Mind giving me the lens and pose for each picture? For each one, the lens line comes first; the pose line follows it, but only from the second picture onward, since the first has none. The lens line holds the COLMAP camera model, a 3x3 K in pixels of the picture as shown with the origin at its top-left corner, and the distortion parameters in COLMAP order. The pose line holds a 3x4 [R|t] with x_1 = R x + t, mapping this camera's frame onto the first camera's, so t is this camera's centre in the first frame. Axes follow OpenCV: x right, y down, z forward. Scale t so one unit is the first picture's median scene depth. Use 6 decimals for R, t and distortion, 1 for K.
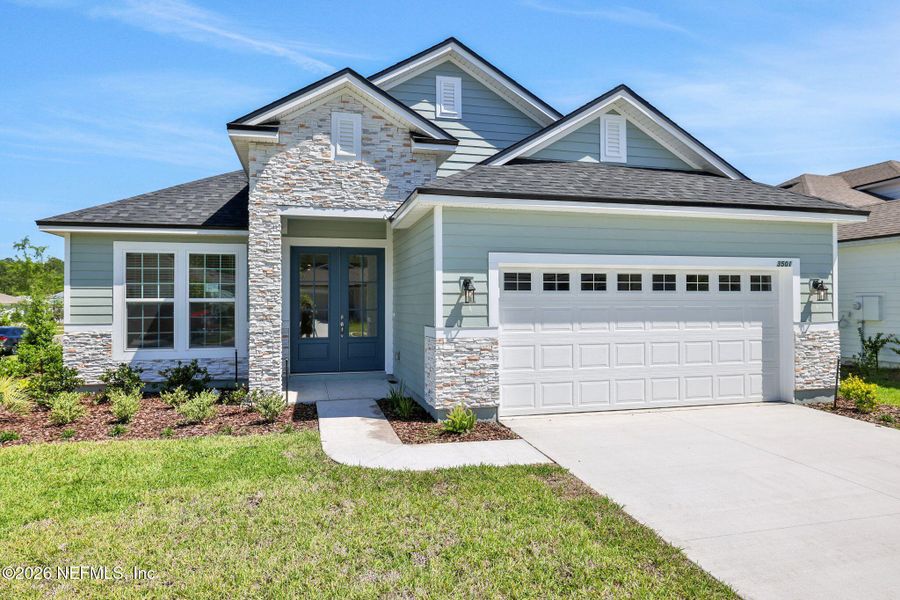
lens RADIAL K [[379.3, 0, 444.2], [0, 379.3, 296.1], [0, 0, 1]] dist [-0.001231, 0.000127]
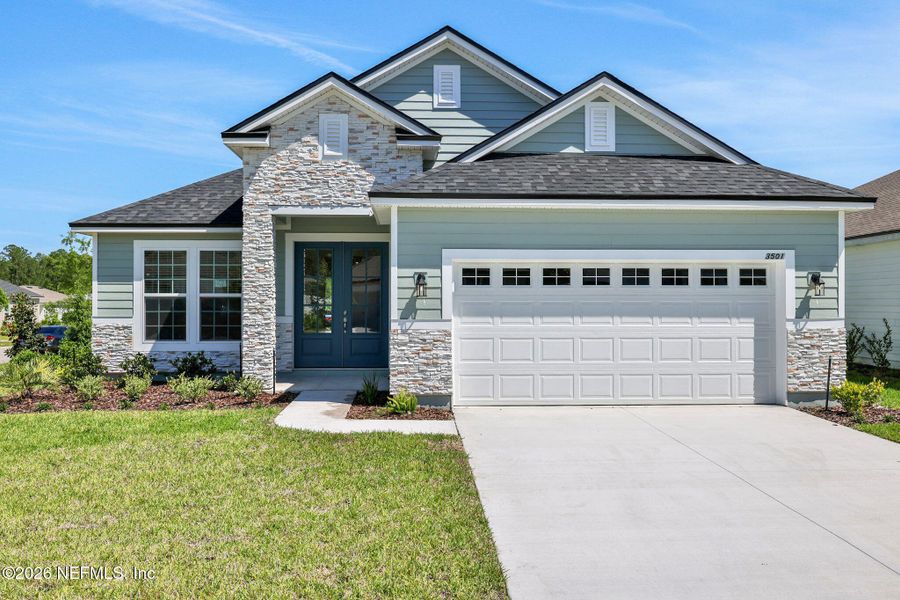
lens RADIAL K [[438.1, 0, 444.4], [0, 438.1, 293.3], [0, 0, 1]] dist [-0.001087, -0.000069]
pose [[0.992100, 0.000876, -0.125448, 0.201576], [-0.000685, 0.999999, 0.001571, 0.004638], [0.125449, -0.001472, 0.992099, -0.155187]]
